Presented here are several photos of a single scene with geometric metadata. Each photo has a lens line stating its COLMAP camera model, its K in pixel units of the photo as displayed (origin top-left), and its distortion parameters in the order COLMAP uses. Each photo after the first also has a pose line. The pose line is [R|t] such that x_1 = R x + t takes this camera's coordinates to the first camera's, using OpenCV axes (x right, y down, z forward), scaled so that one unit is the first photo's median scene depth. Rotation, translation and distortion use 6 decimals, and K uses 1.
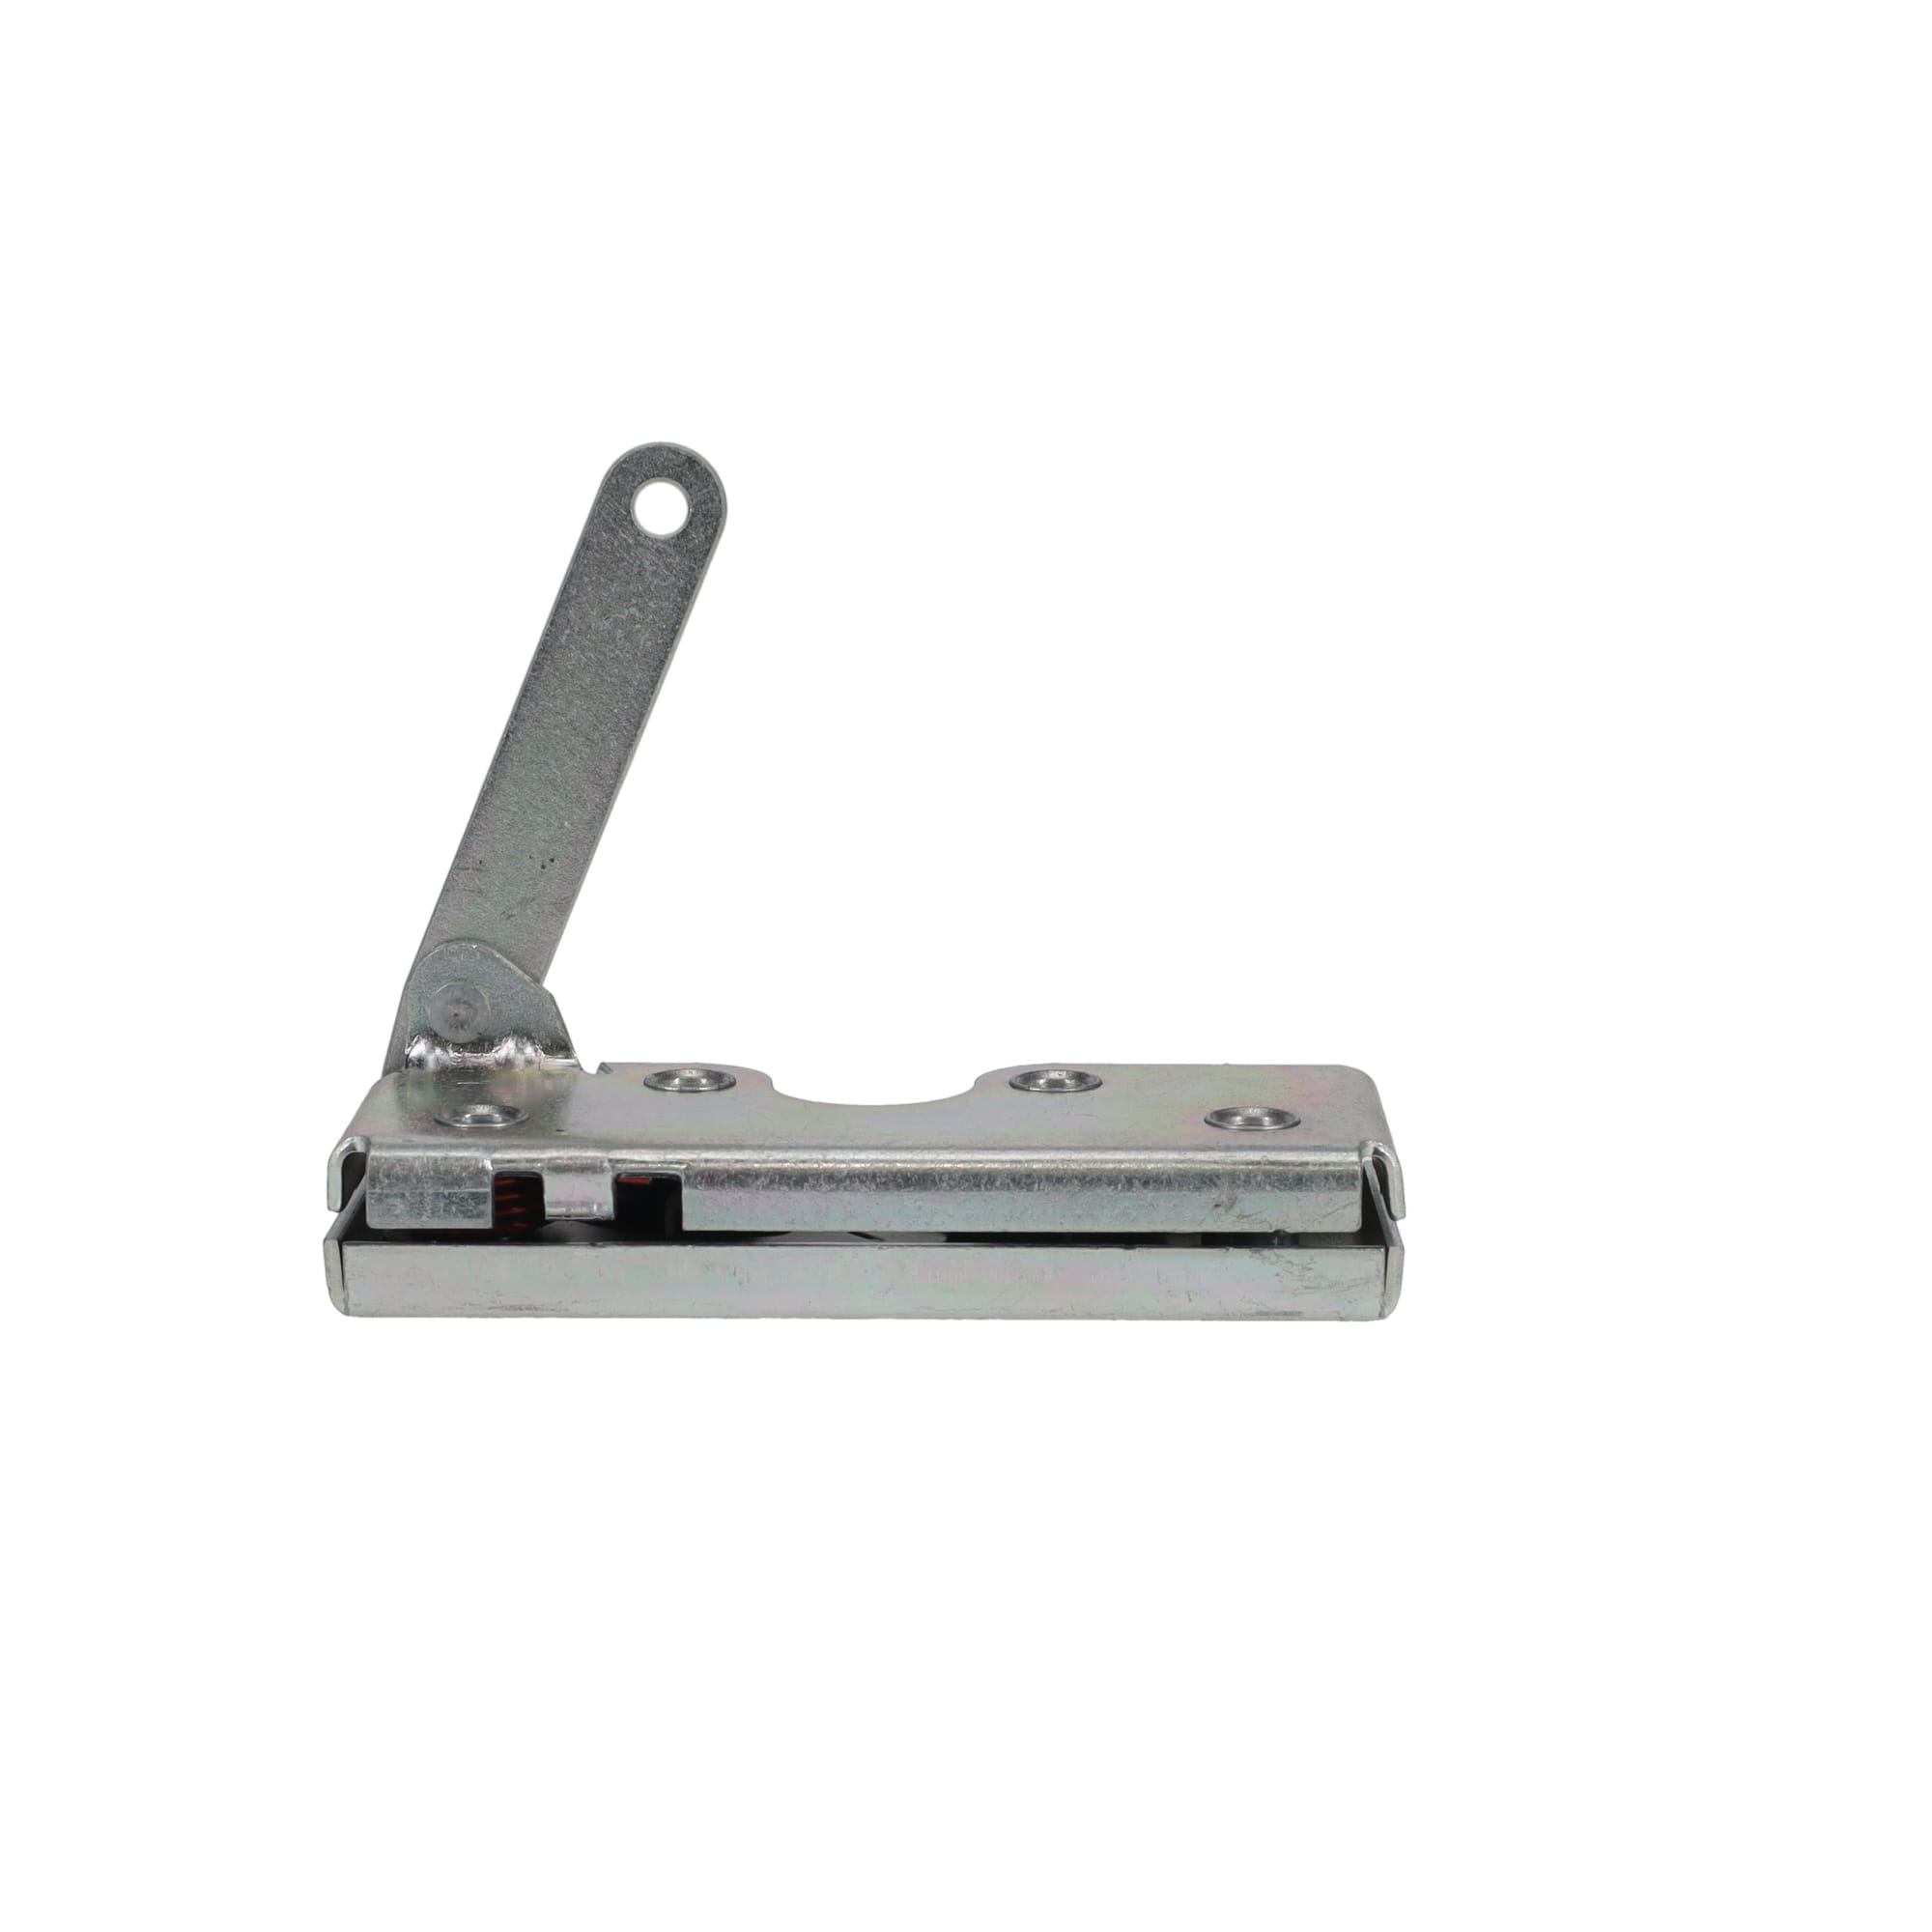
lens RADIAL K [[5074.6, 0, 966.0], [0, 5074.6, 966.0], [0, 0, 1]] dist [-0.000118, 0.244773]
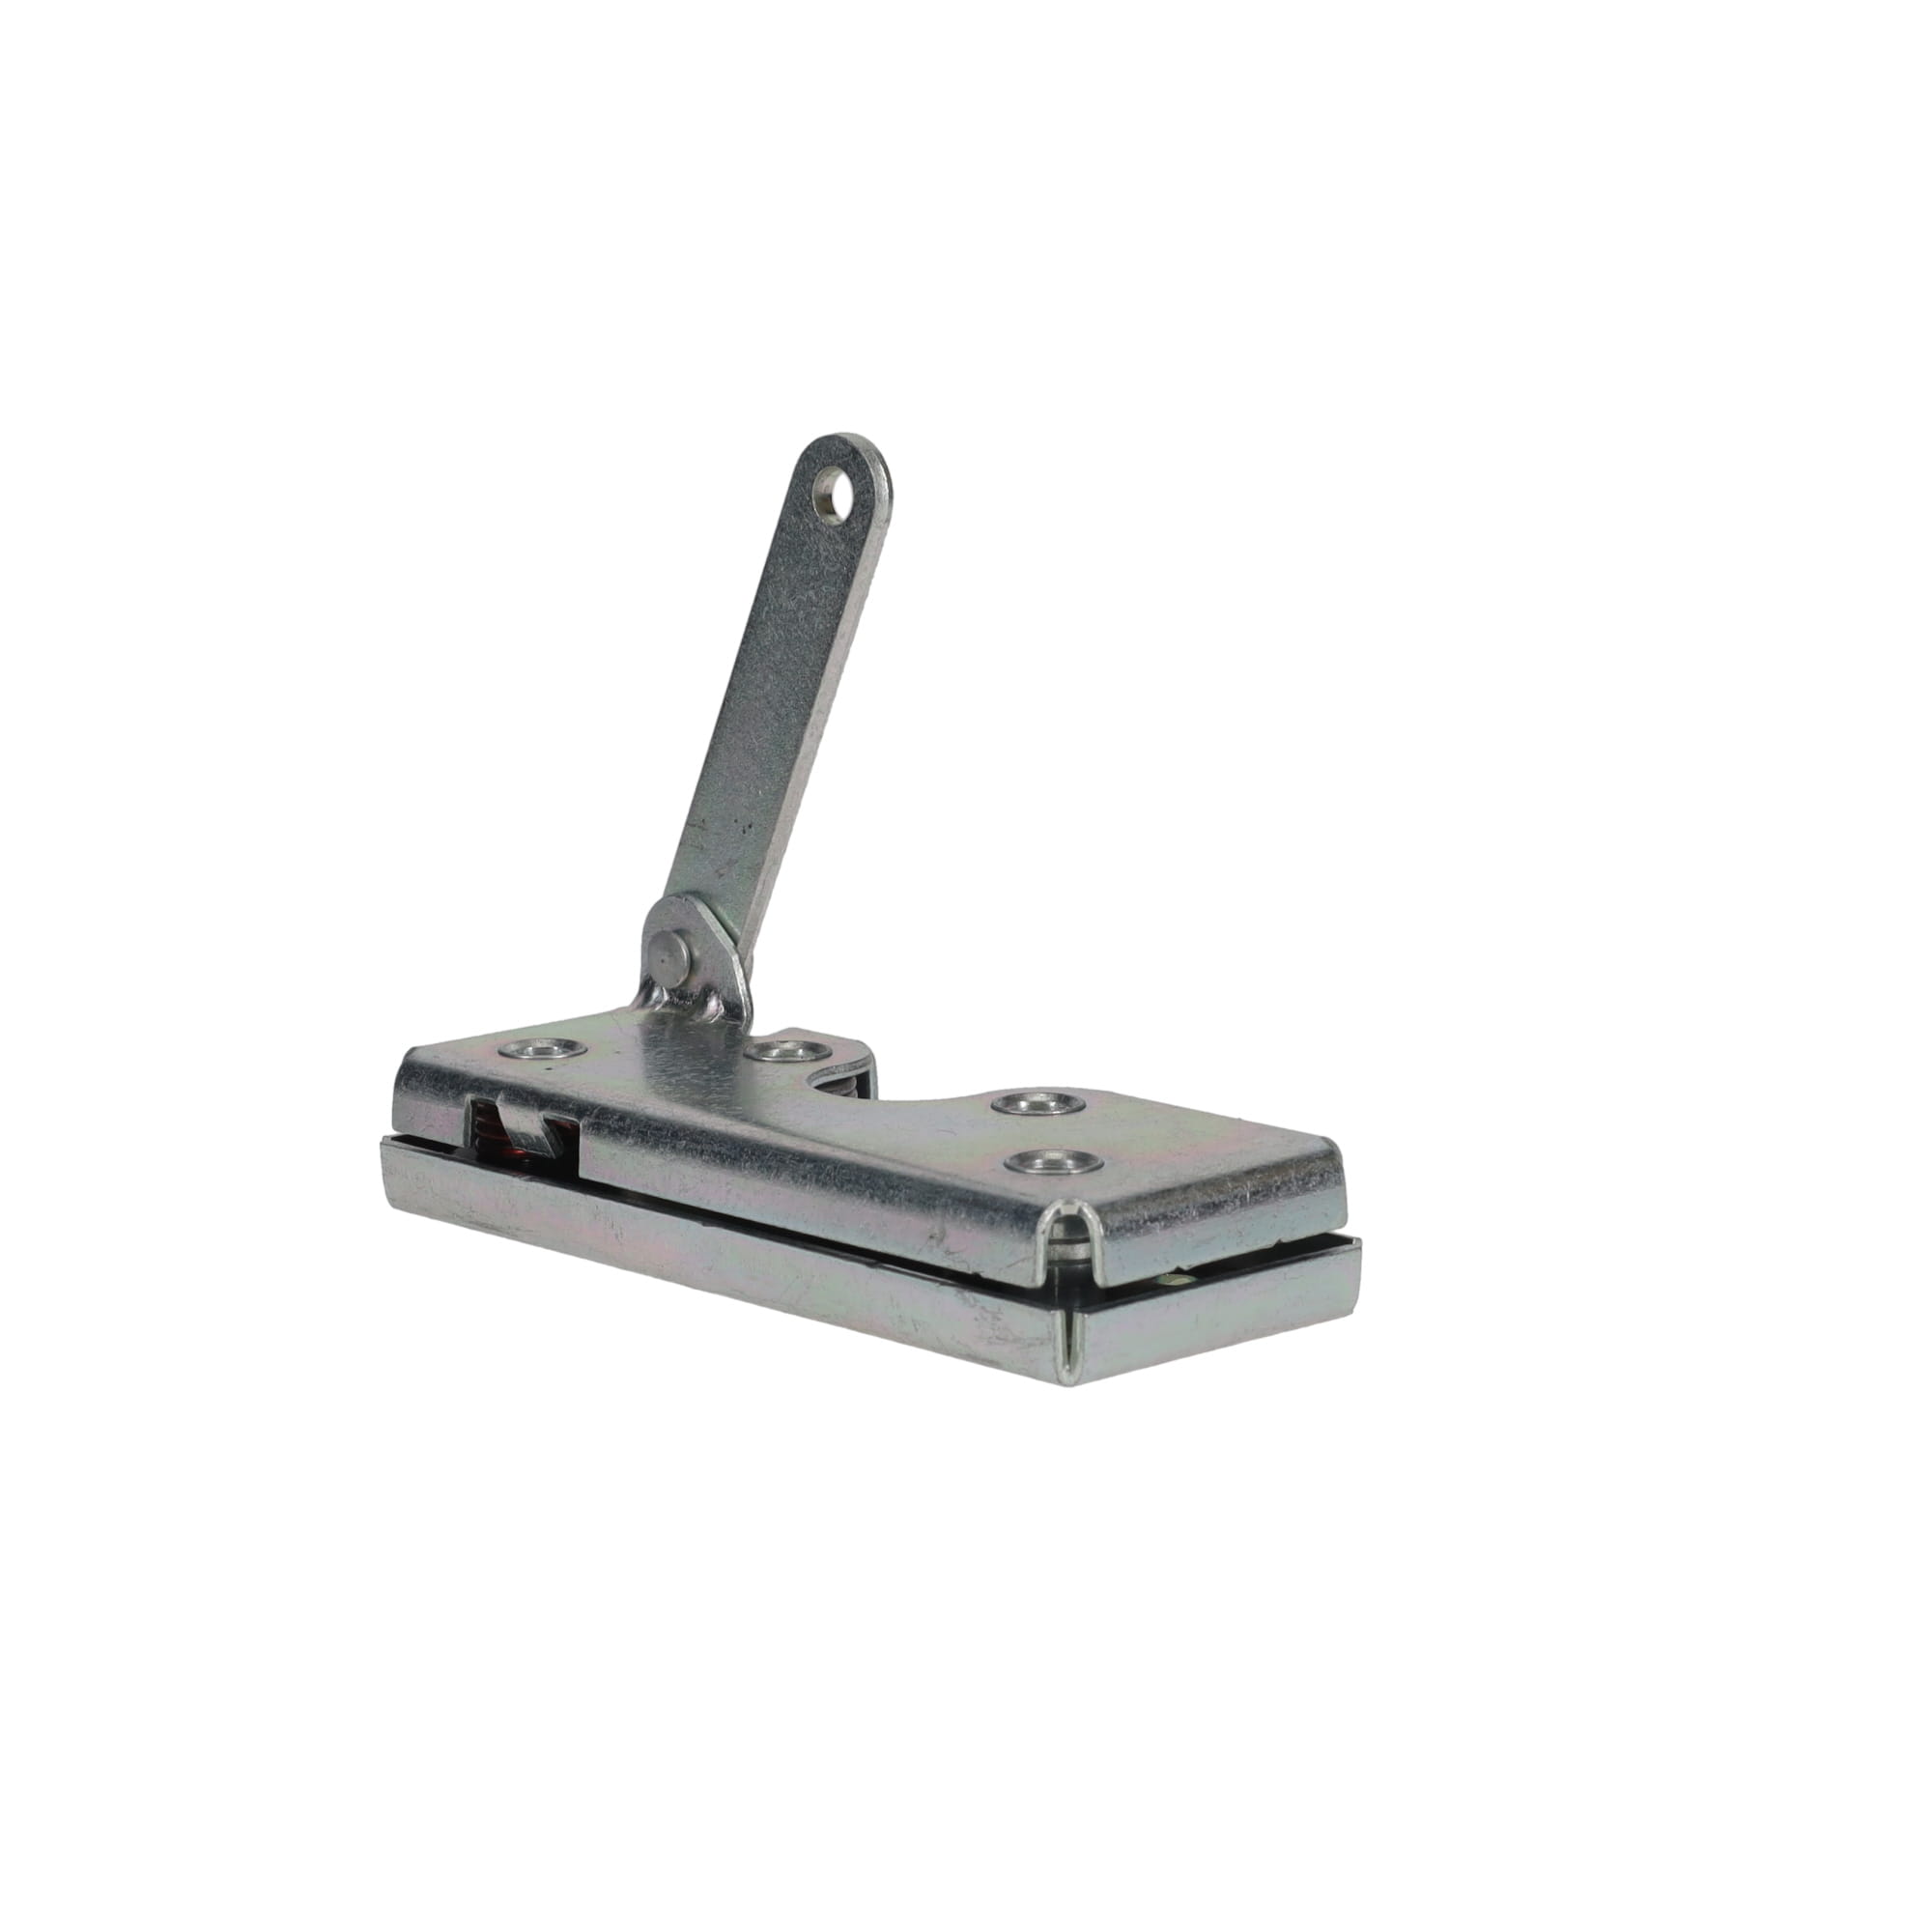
lens RADIAL K [[5074.6, 0, 966.0], [0, 5074.6, 966.0], [0, 0, 1]] dist [-0.000118, 0.244773]
pose [[0.706260, 0.127806, -0.696320, 0.685023], [-0.128377, 0.990384, 0.051571, -0.052285], [0.696215, 0.052969, 0.715876, 0.287408]]
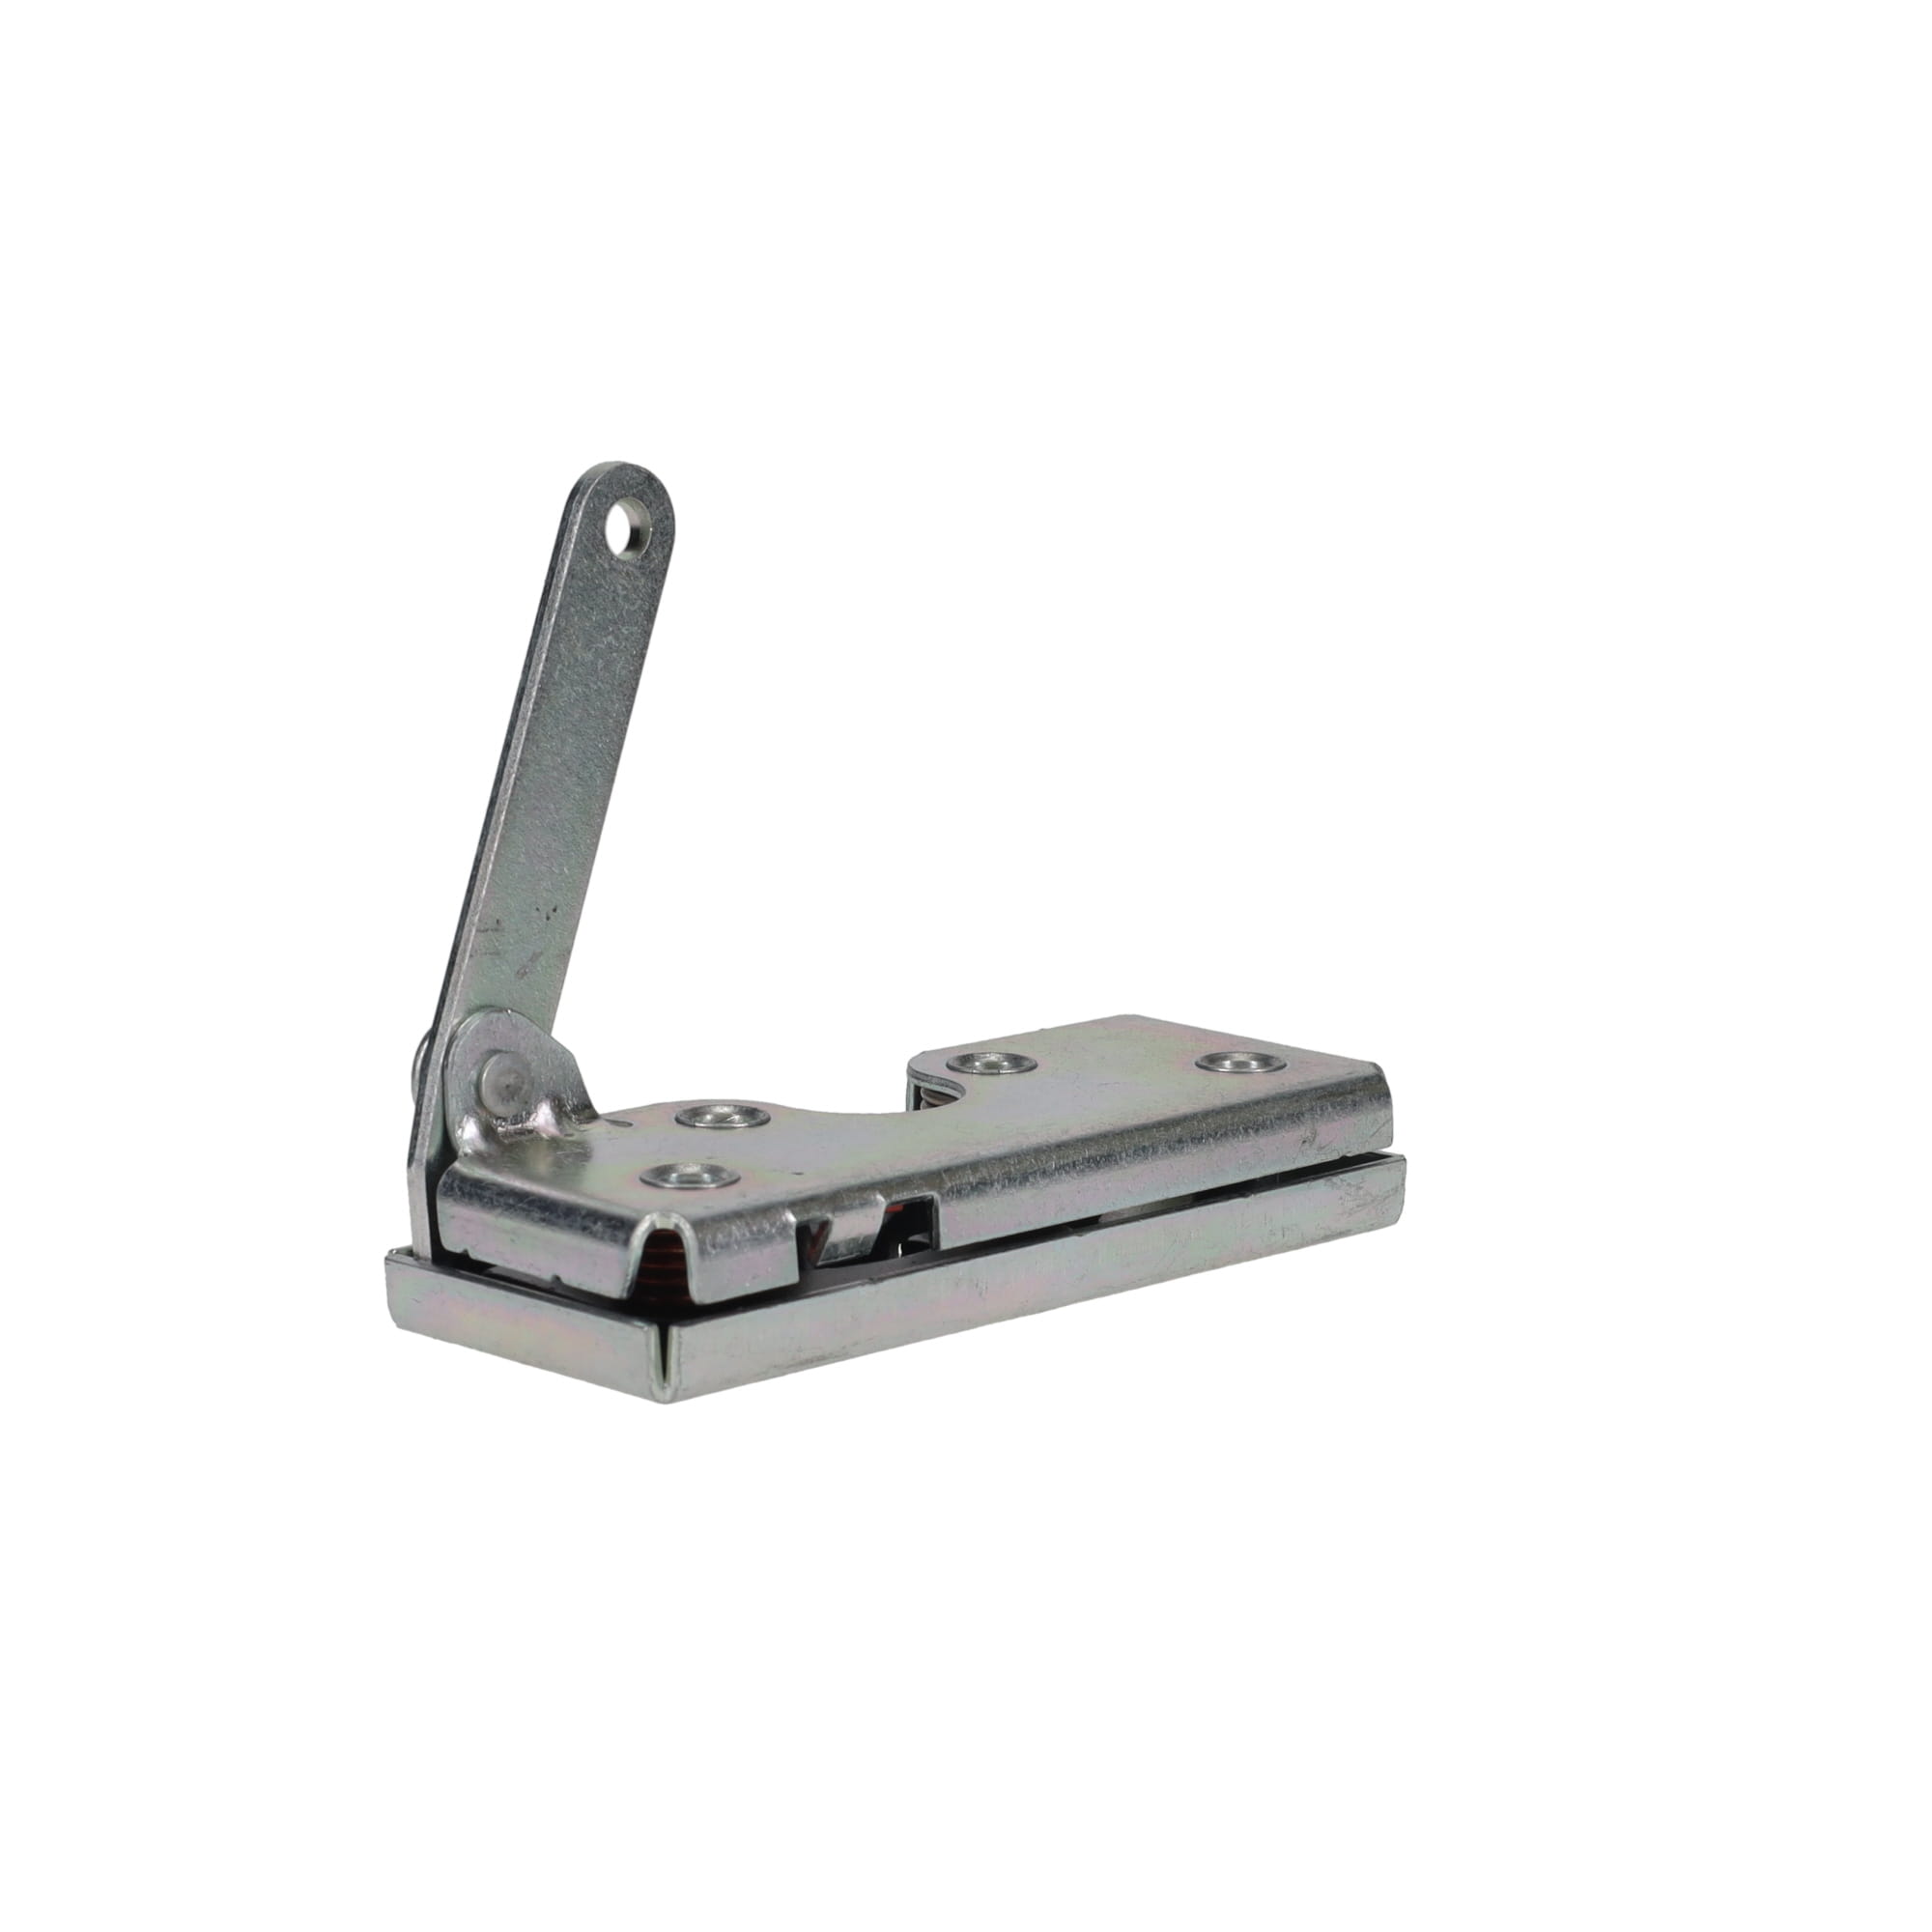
lens RADIAL K [[5074.6, 0, 966.0], [0, 5074.6, 966.0], [0, 0, 1]] dist [-0.000118, 0.244773]
pose [[0.705204, -0.128164, 0.697324, -0.691660], [0.128683, 0.990328, 0.051880, -0.050008], [-0.697229, 0.053148, 0.714876, 0.274864]]
